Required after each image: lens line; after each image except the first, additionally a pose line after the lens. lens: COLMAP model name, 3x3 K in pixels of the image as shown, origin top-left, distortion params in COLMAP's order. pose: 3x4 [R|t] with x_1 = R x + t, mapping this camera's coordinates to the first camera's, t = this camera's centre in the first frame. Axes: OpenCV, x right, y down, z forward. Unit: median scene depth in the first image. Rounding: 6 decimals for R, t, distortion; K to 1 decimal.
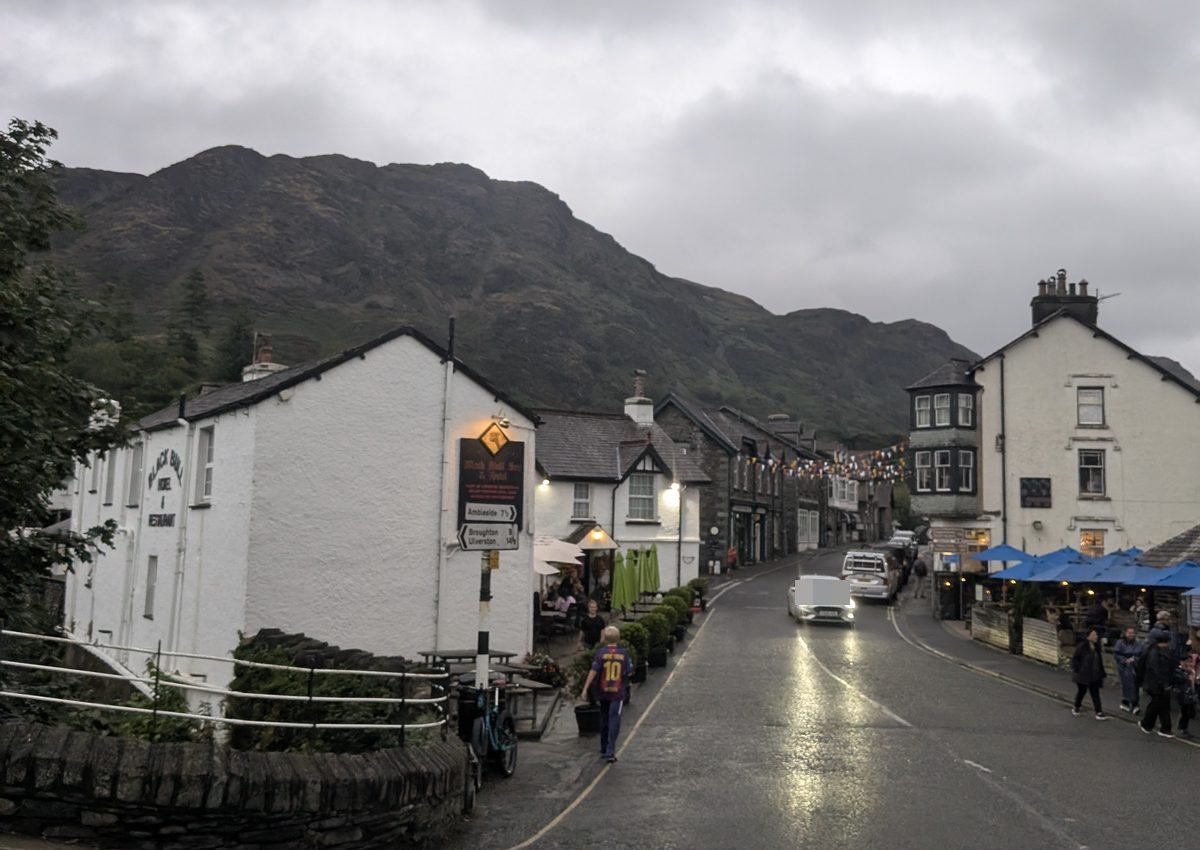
lens RADIAL K [[1151.6, 0, 600.0], [0, 1151.6, 425.0], [0, 0, 1]] dist [0.101418, -0.005253]
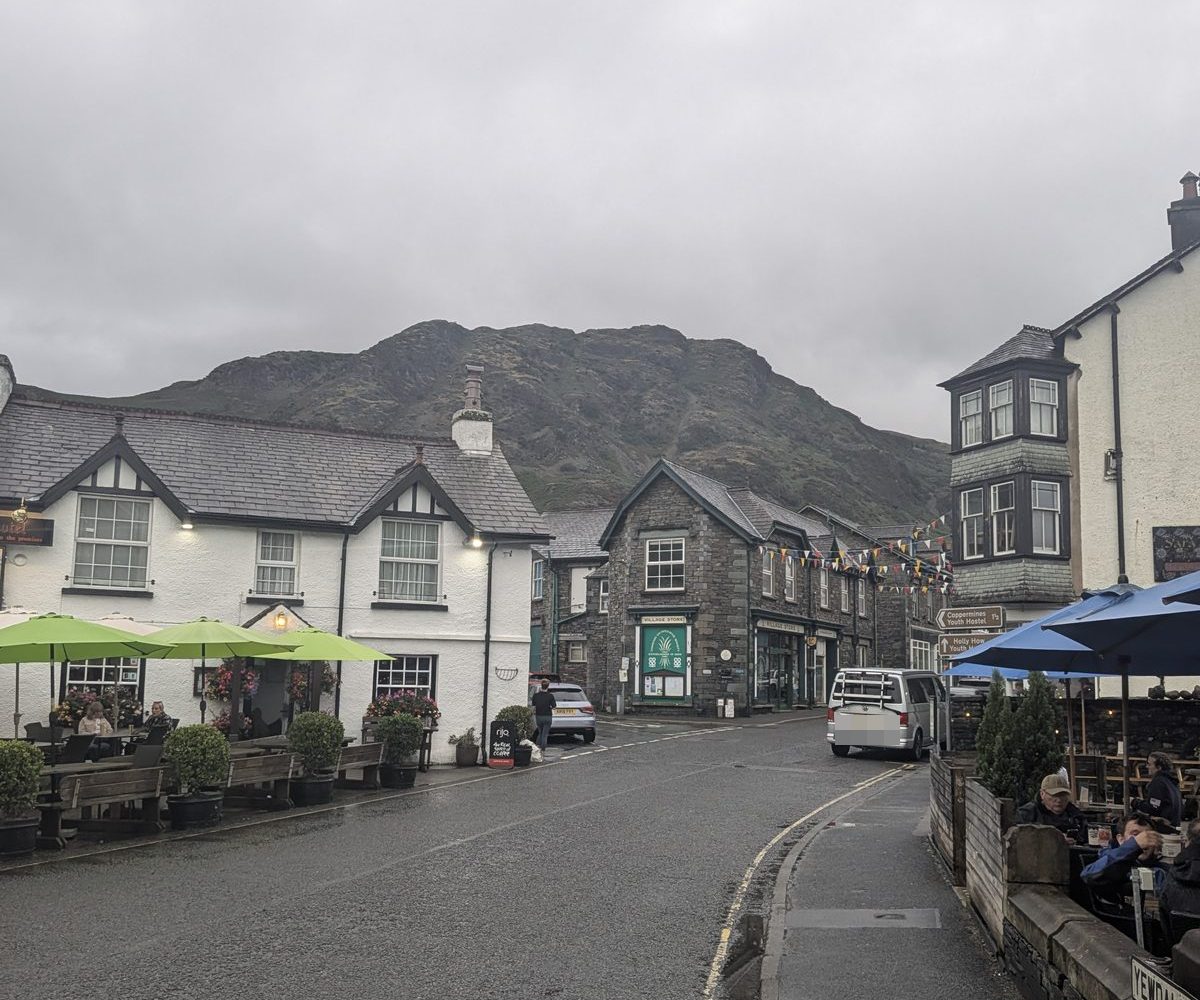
lens RADIAL K [[1145.4, 0, 599.9], [0, 1145.4, 562.1], [0, 0, 1]] dist [0.128250, -0.207466]
pose [[0.982708, -0.020886, -0.183979, 0.151584], [0.016424, 0.999534, -0.025744, 0.052123], [0.184431, 0.022277, 0.982593, 0.307483]]
